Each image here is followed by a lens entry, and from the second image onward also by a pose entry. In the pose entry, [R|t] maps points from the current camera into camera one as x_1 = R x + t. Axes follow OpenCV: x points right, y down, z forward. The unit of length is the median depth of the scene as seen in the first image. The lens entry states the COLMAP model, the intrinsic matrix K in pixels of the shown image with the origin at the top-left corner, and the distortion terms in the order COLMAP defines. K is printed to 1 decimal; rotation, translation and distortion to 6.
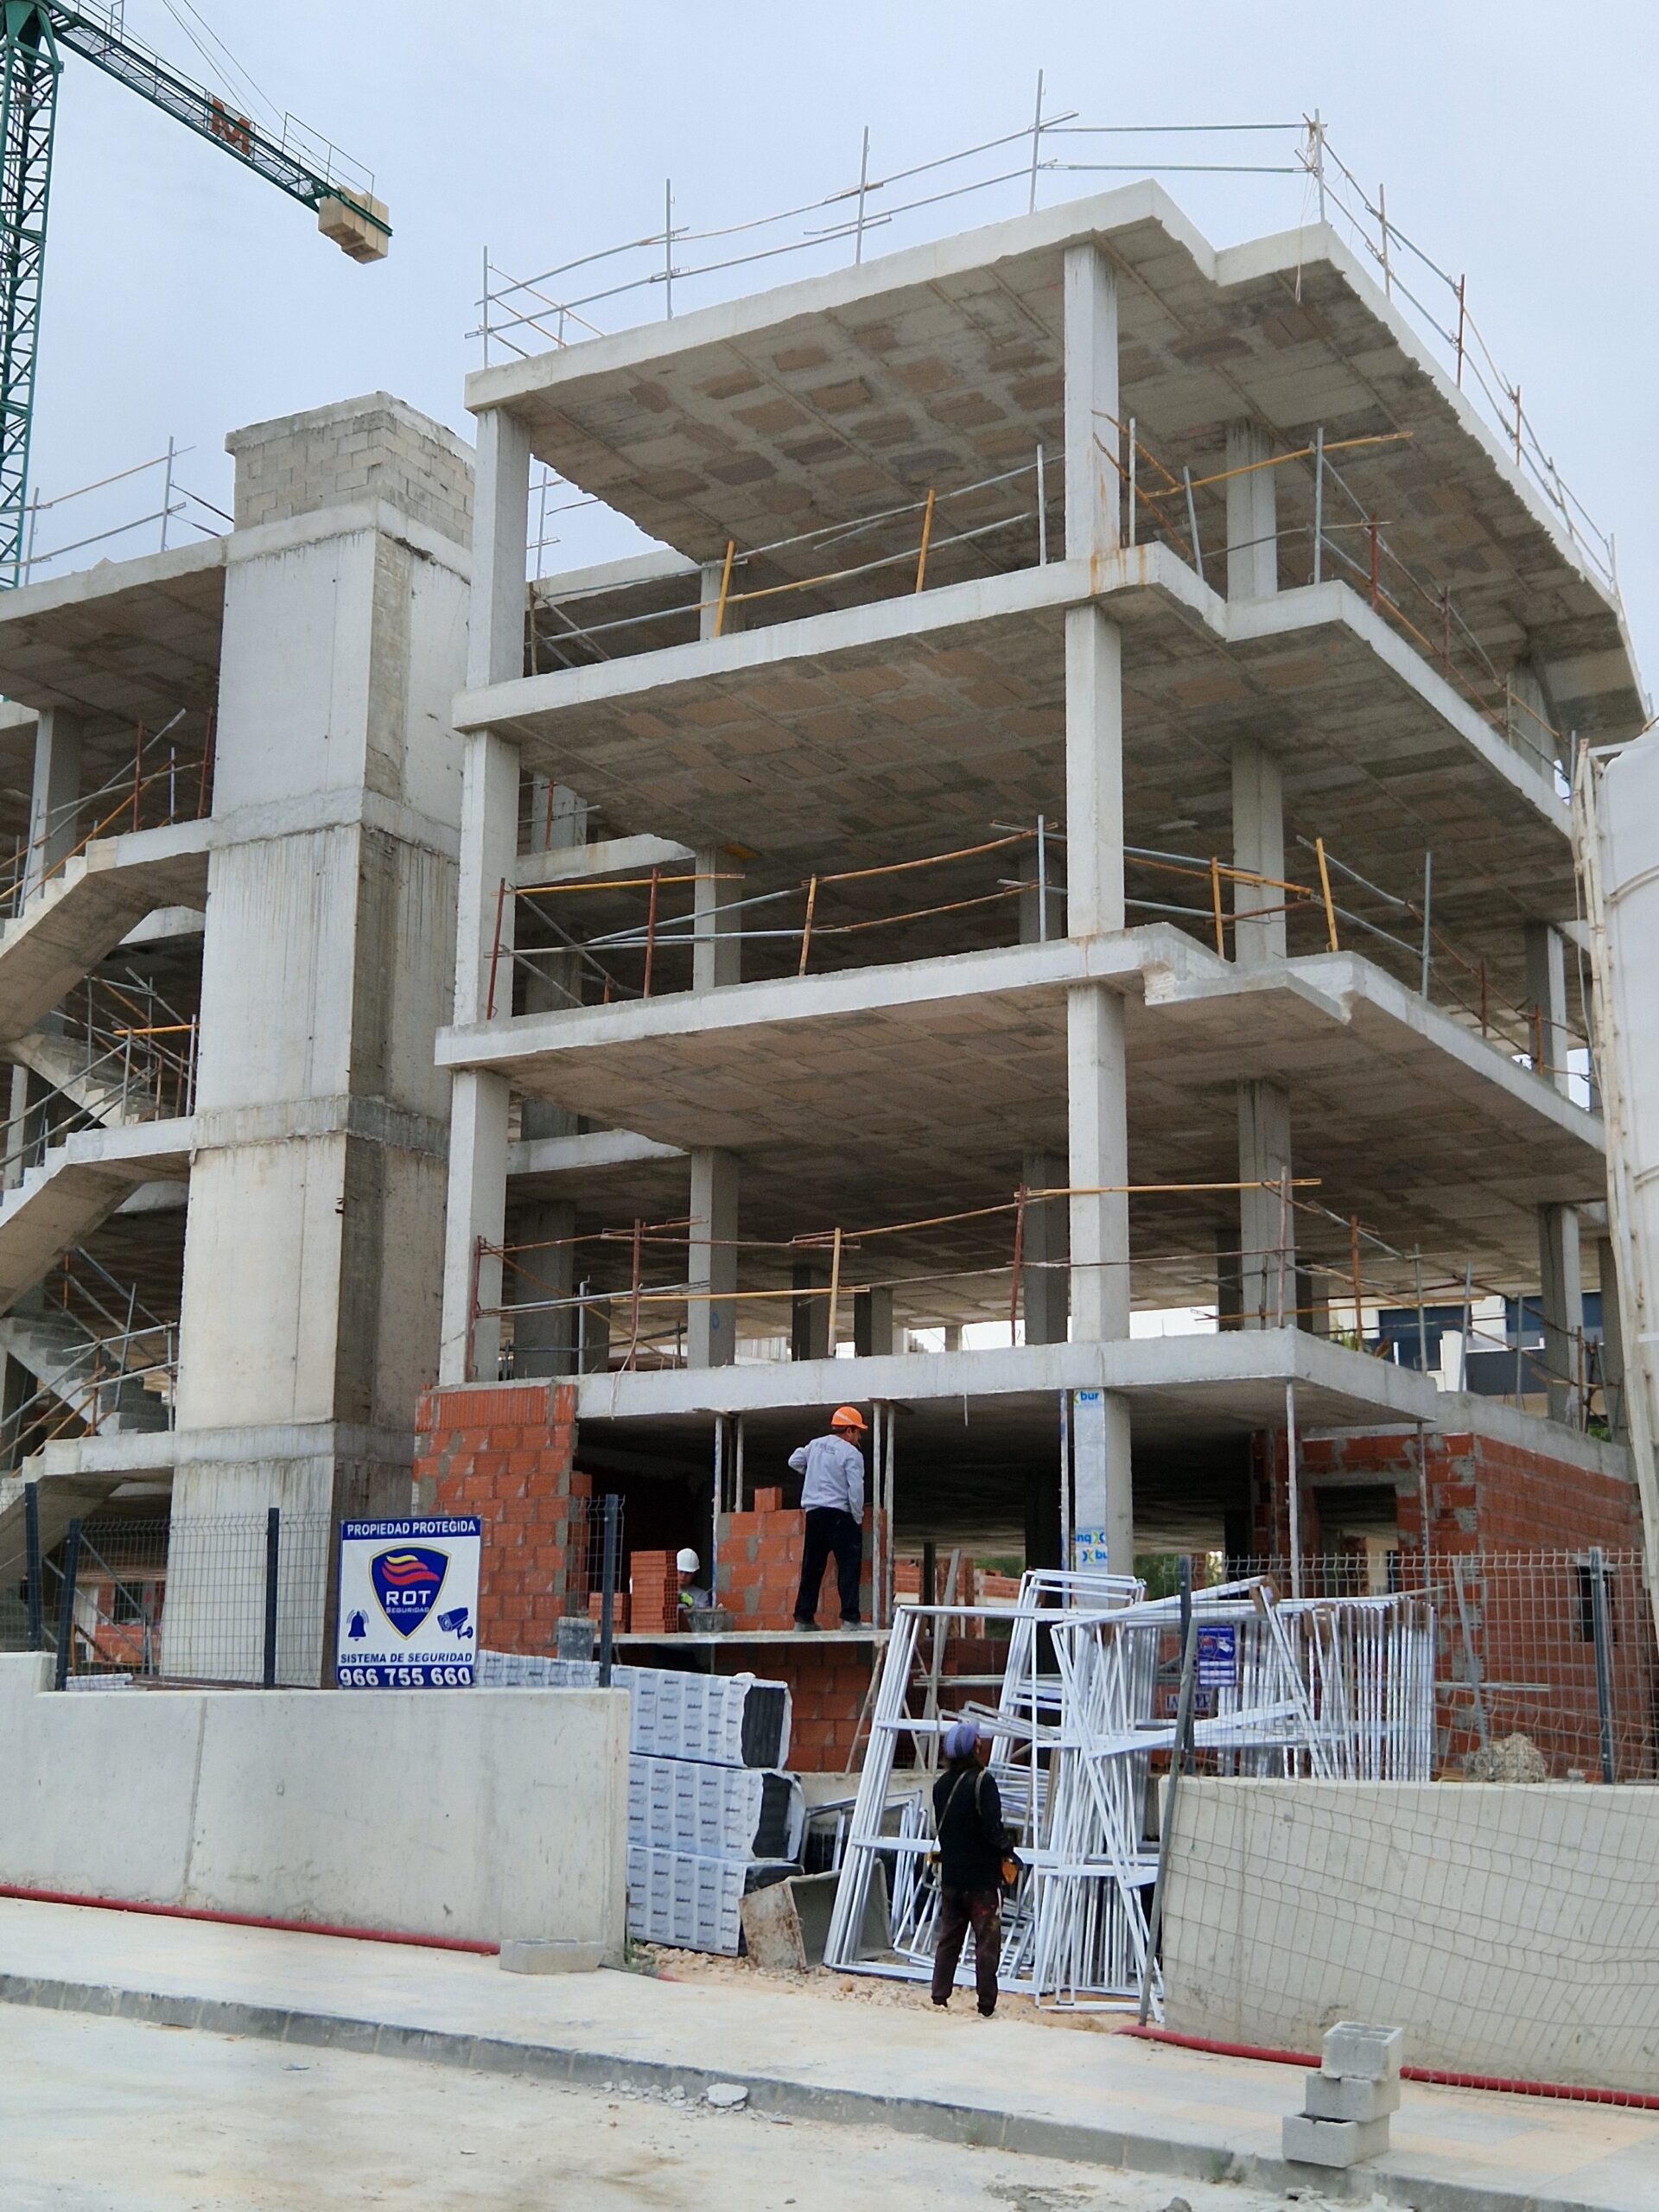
lens RADIAL K [[2794.6, 0, 819.5], [0, 2794.6, 1090.5], [0, 0, 1]] dist [0.037842, 0.000000]
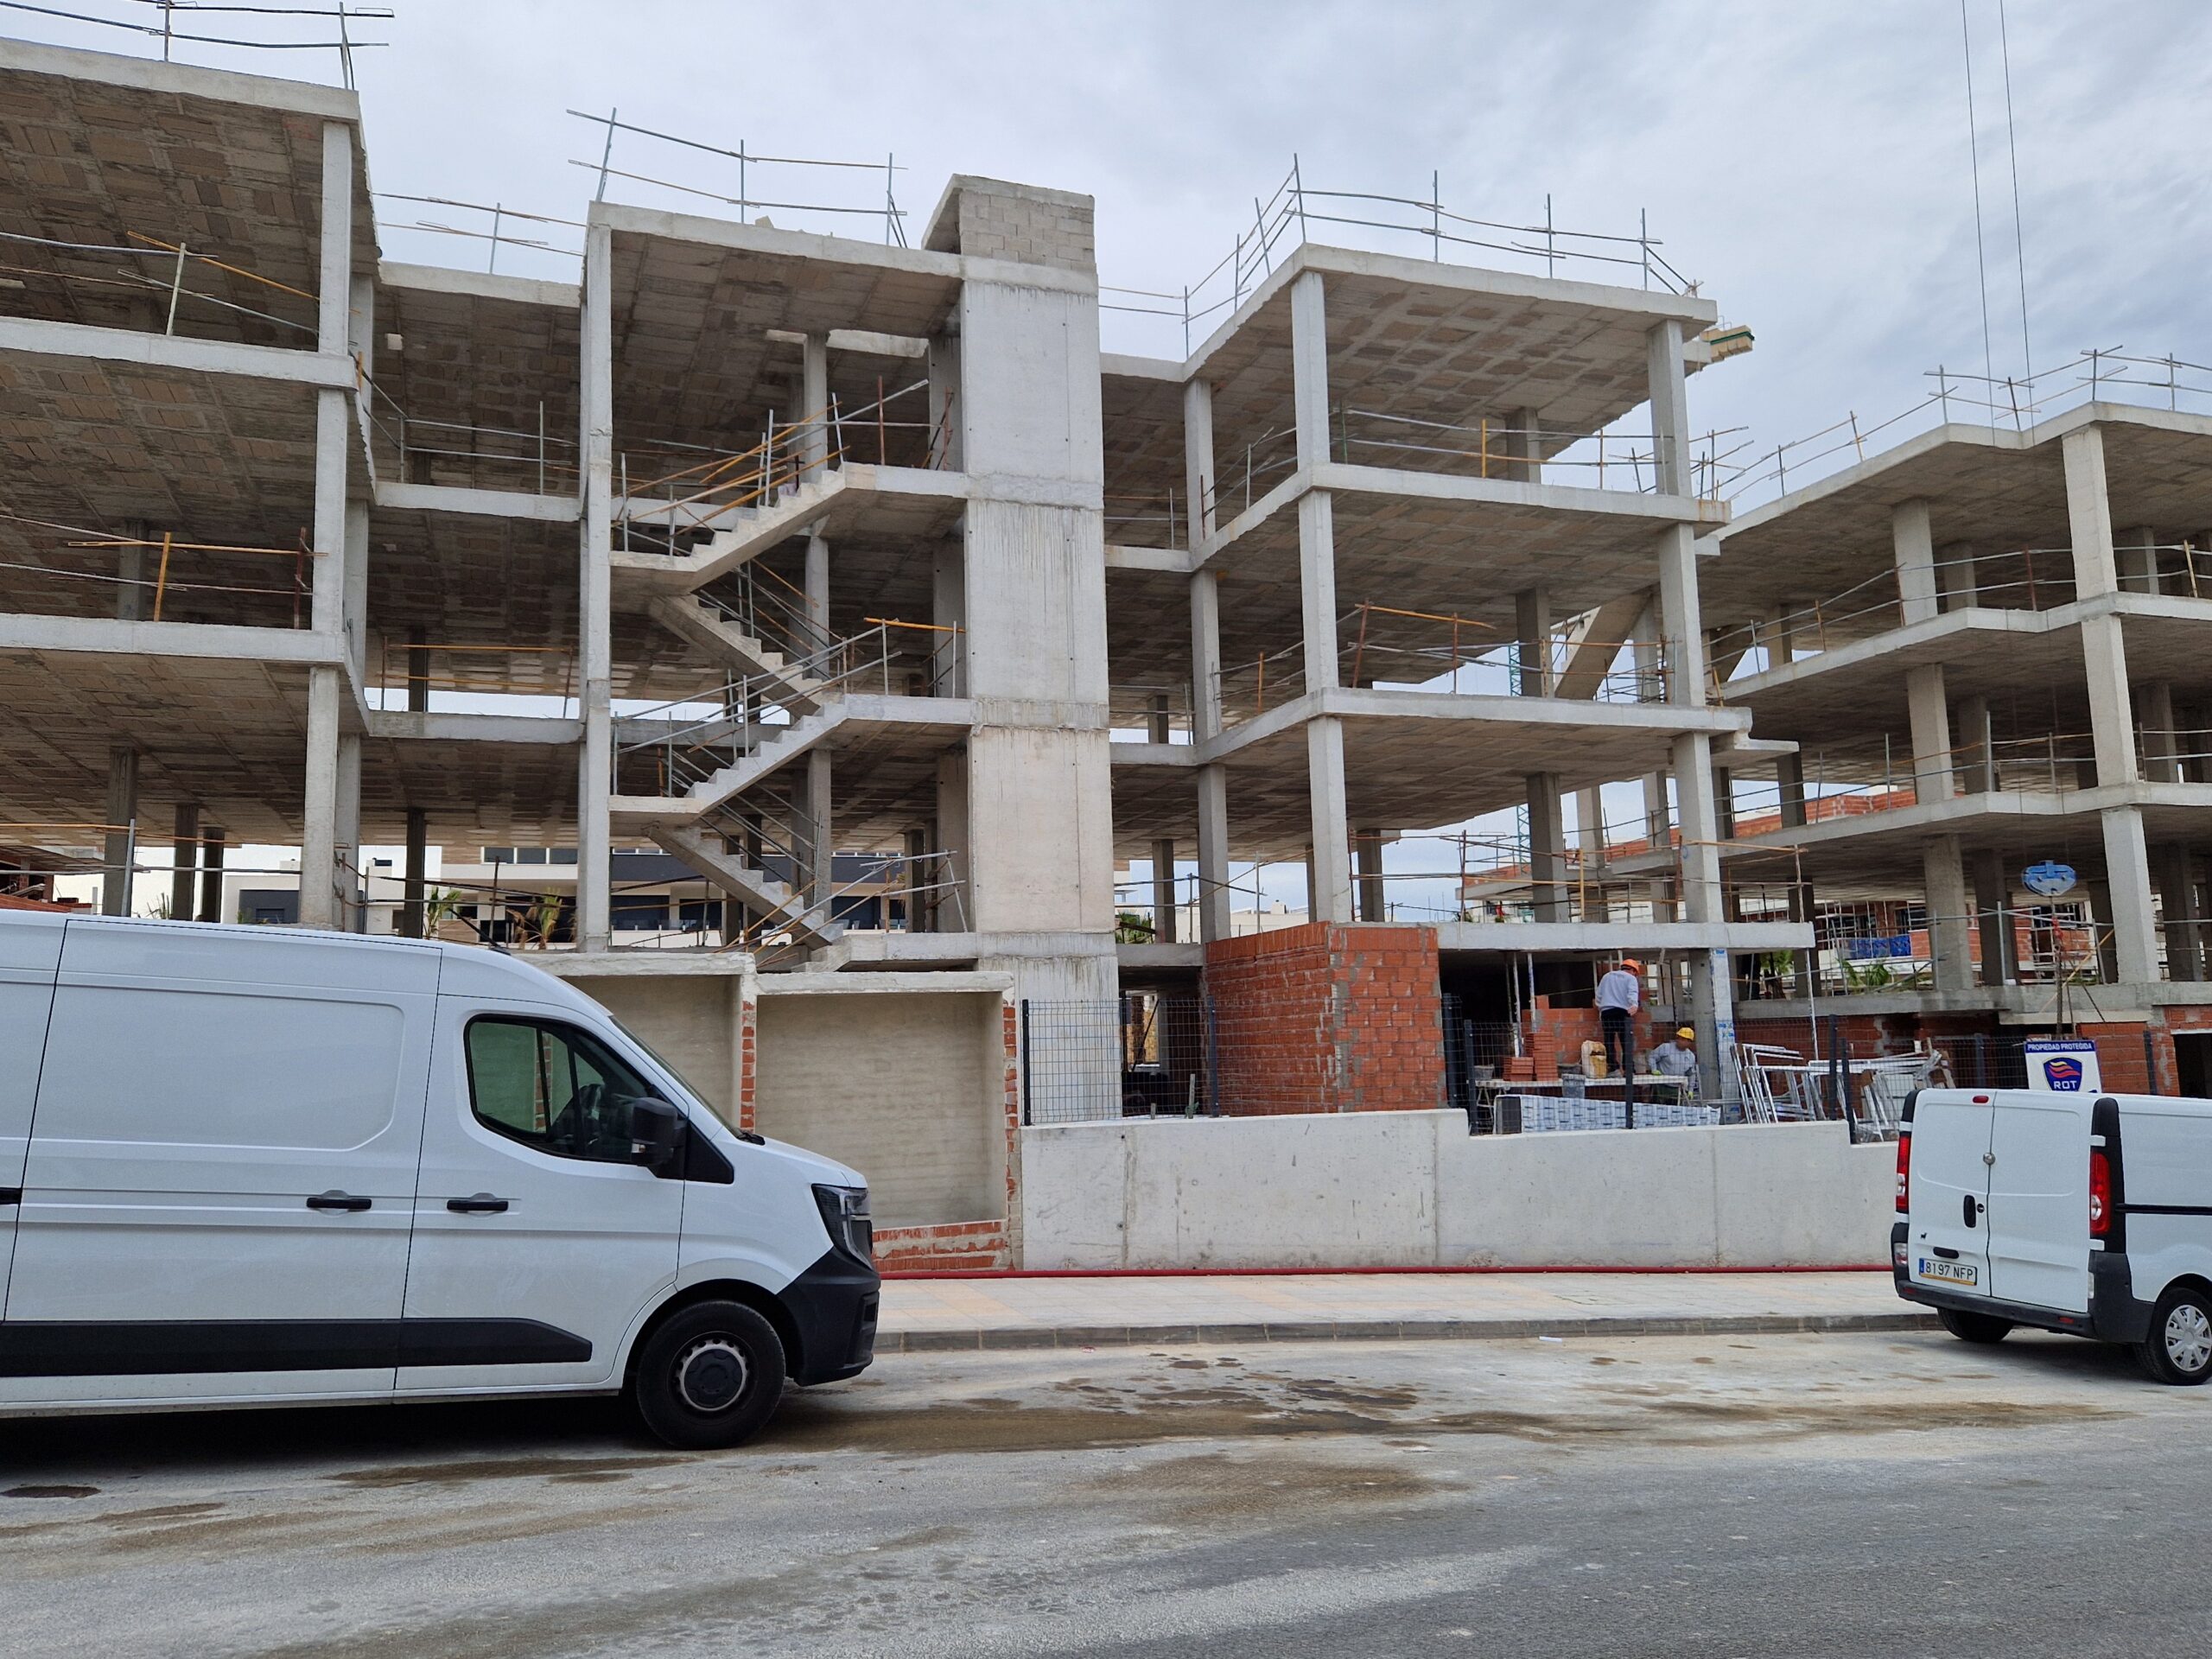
lens RADIAL K [[1671.3, 0, 1087.6], [0, 1671.3, 832.8], [0, 0, 1]] dist [0.062902, -0.036763]
pose [[0.661330, 0.073110, 0.746523, -0.830946], [-0.140195, 0.989748, 0.027266, 0.045731], [-0.736877, -0.122691, 0.664800, 0.442943]]
